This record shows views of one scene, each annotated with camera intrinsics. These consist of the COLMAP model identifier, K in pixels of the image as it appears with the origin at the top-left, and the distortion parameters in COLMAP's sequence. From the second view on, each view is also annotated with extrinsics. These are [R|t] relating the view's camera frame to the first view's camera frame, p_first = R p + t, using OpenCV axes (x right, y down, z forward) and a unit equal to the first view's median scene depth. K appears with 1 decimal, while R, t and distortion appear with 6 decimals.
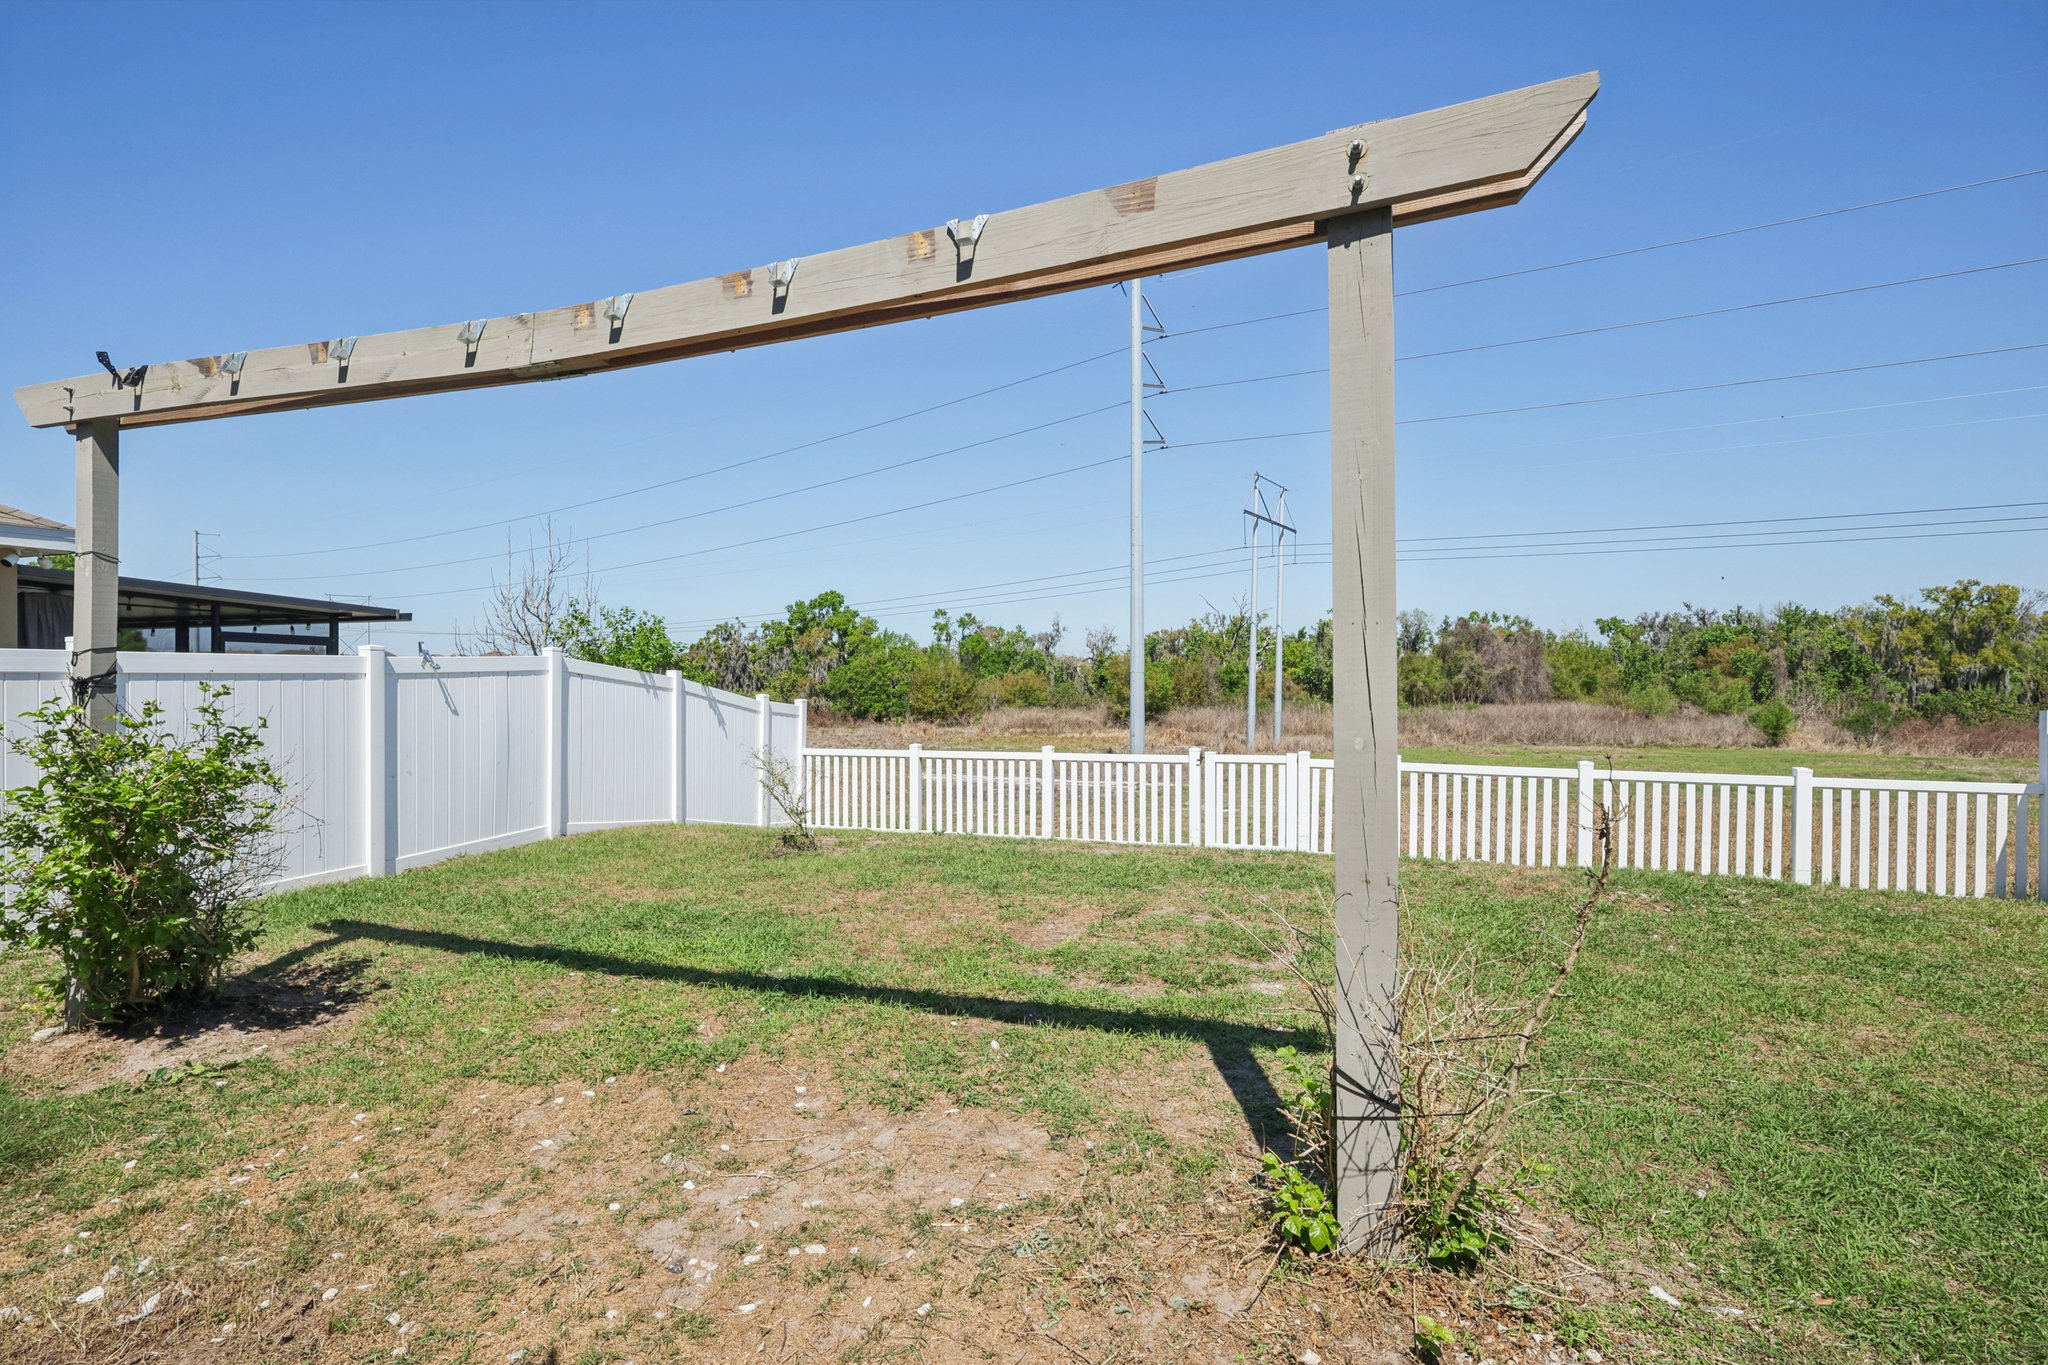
lens RADIAL K [[940.8, 0, 1025.1], [0, 940.8, 675.5], [0, 0, 1]] dist [-0.005337, 0.000962]
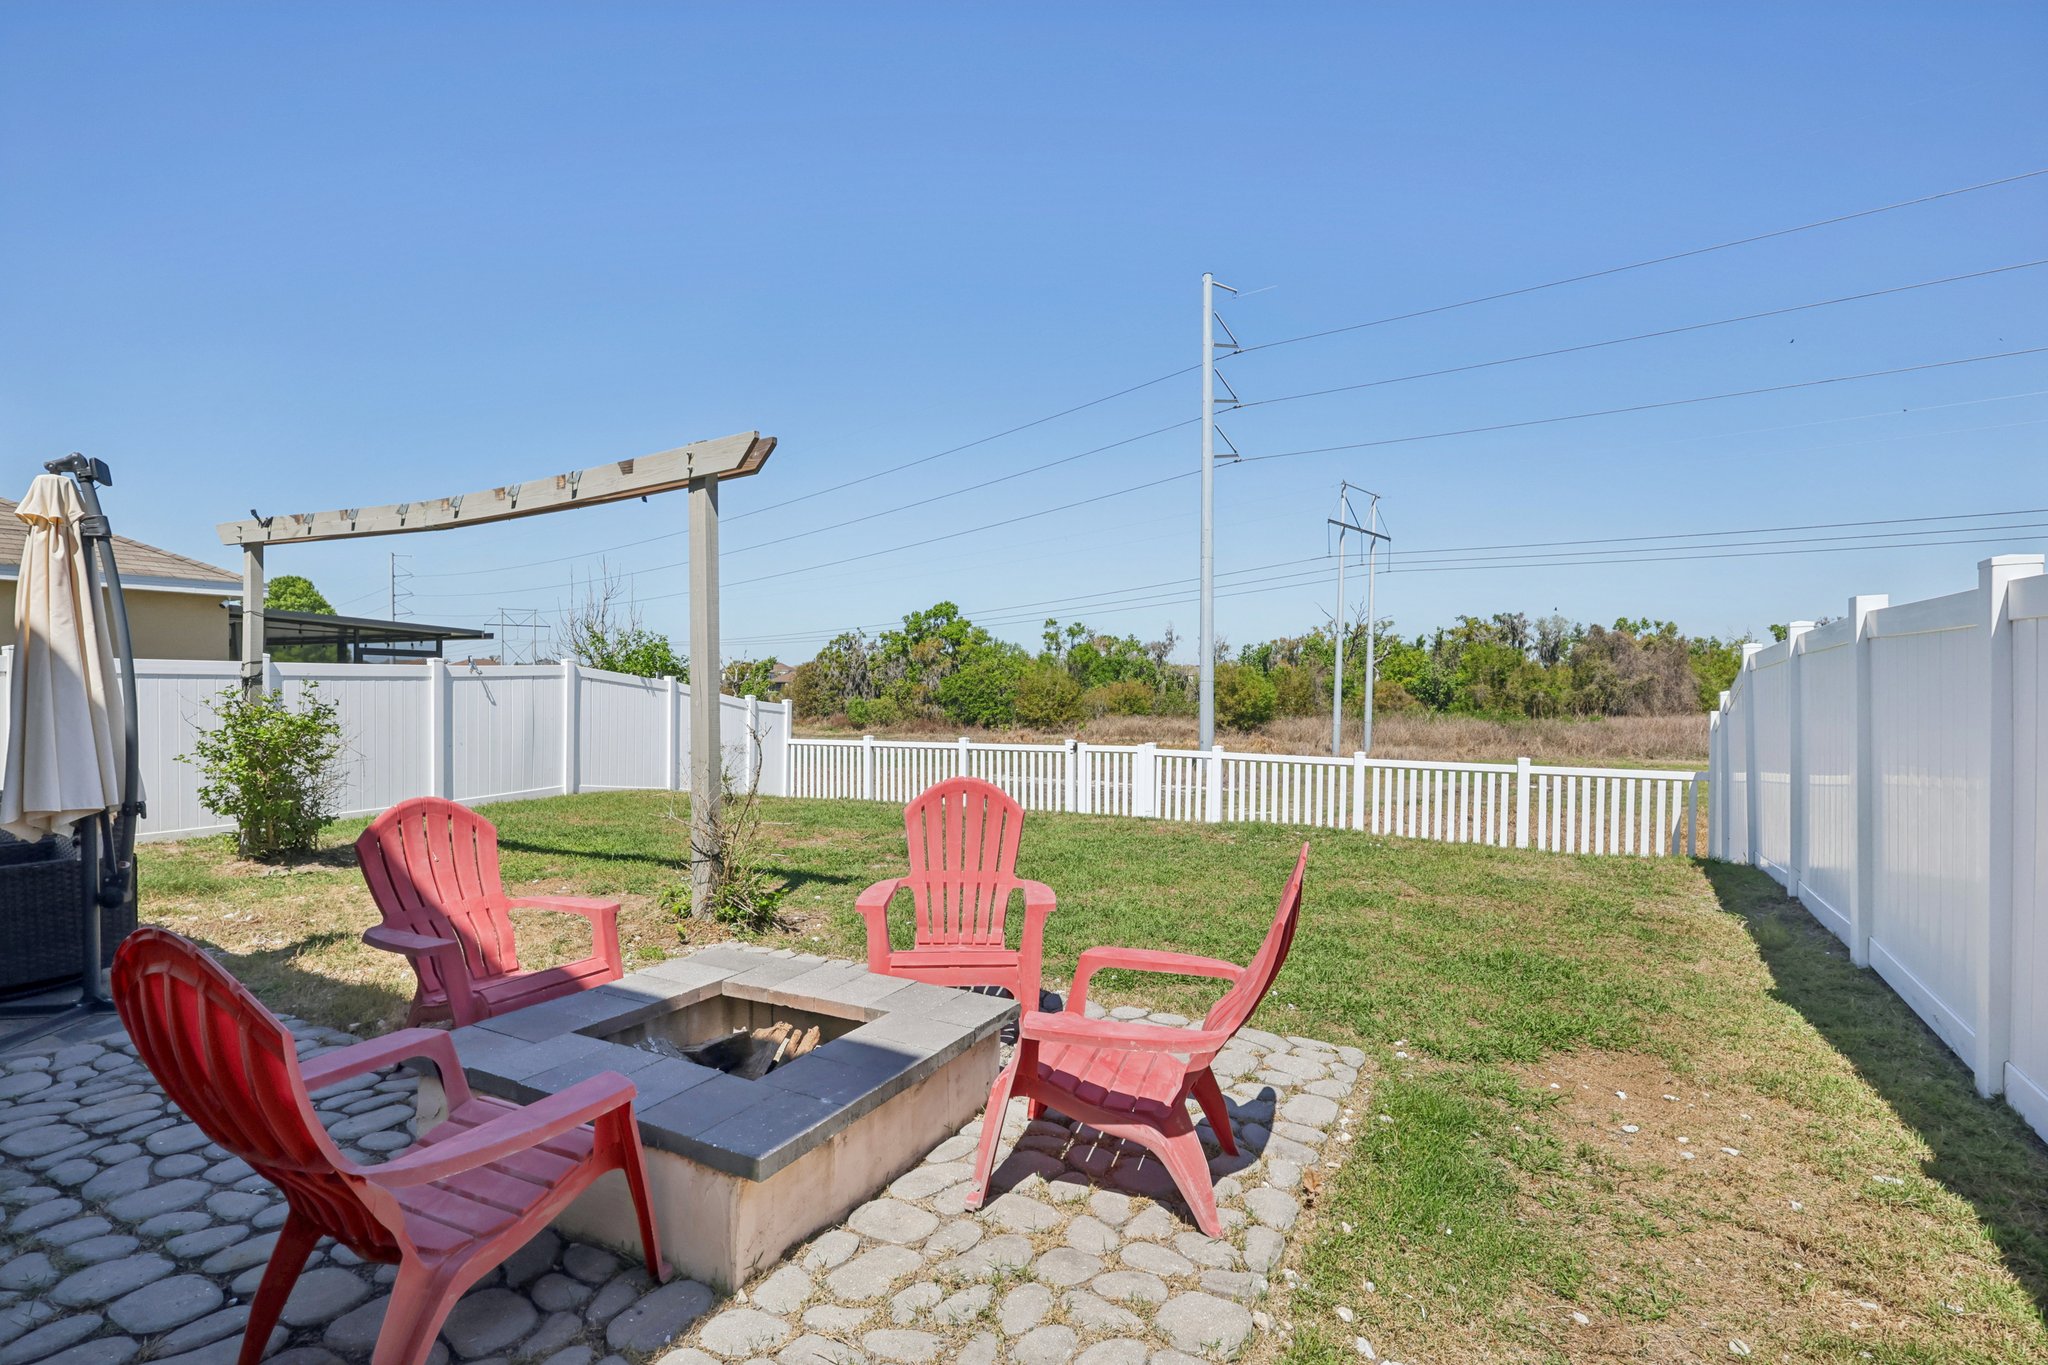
lens RADIAL K [[940.8, 0, 1019.7], [0, 940.8, 688.4], [0, 0, 1]] dist [-0.005337, 0.000962]
pose [[0.990736, 0.004076, -0.135739, 0.037805], [-0.003497, 0.999984, 0.004502, 0.000570], [0.135755, -0.003985, 0.990734, -0.031587]]
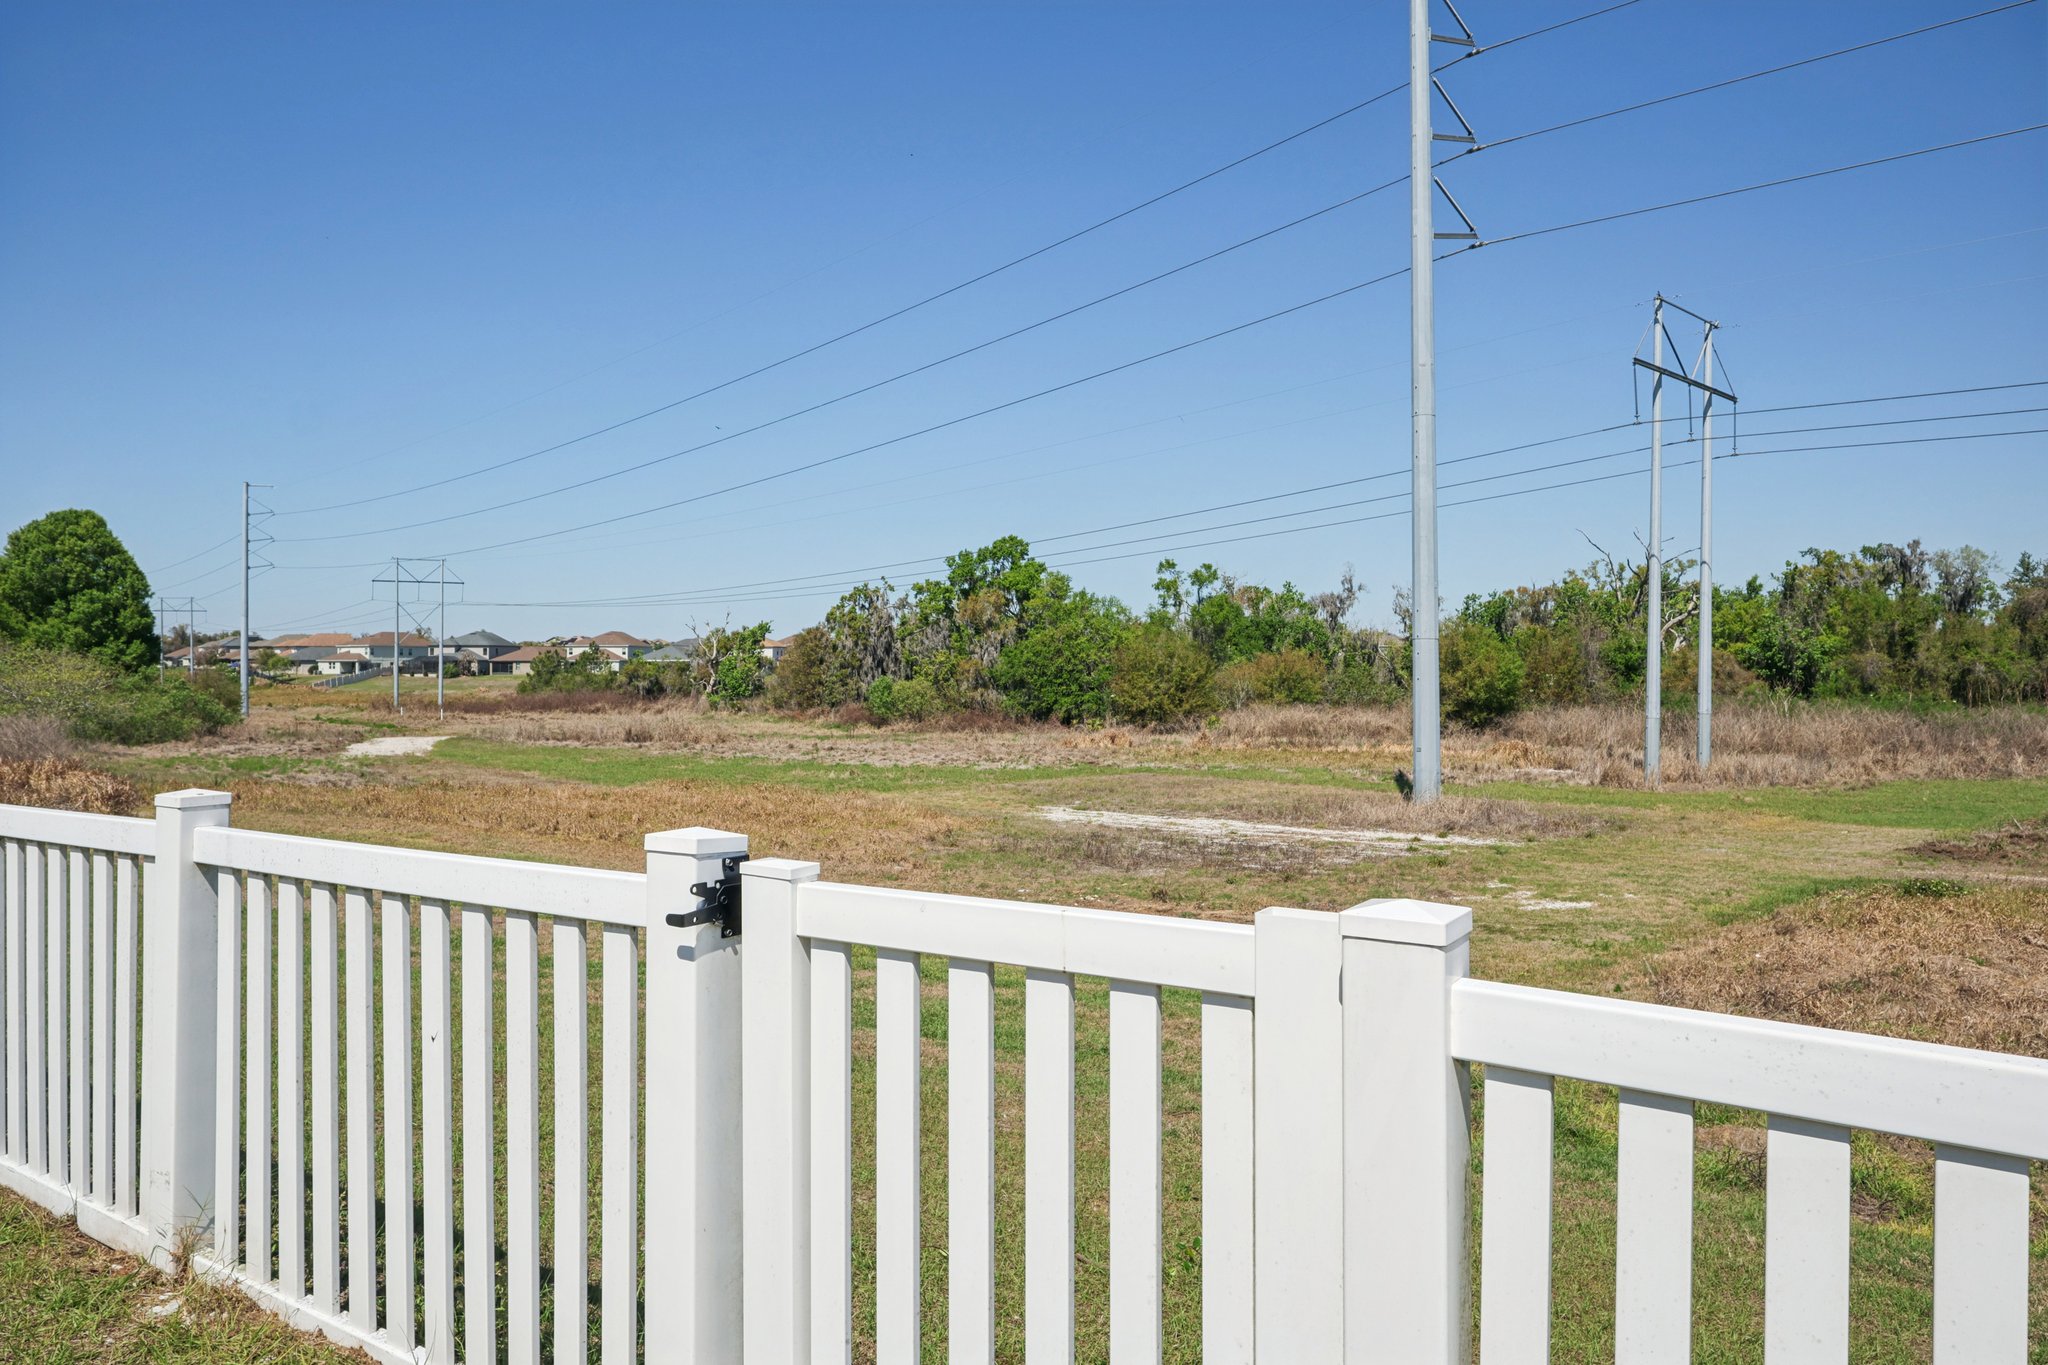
lens RADIAL K [[1332.3, 0, 1020.5], [0, 1332.3, 630.0], [0, 0, 1]] dist [0.012169, -0.000209]
pose [[0.976227, -0.006765, -0.216646, 0.036931], [0.001654, 0.999716, -0.023763, 0.006820], [0.216745, 0.022840, 0.975961, 0.108216]]
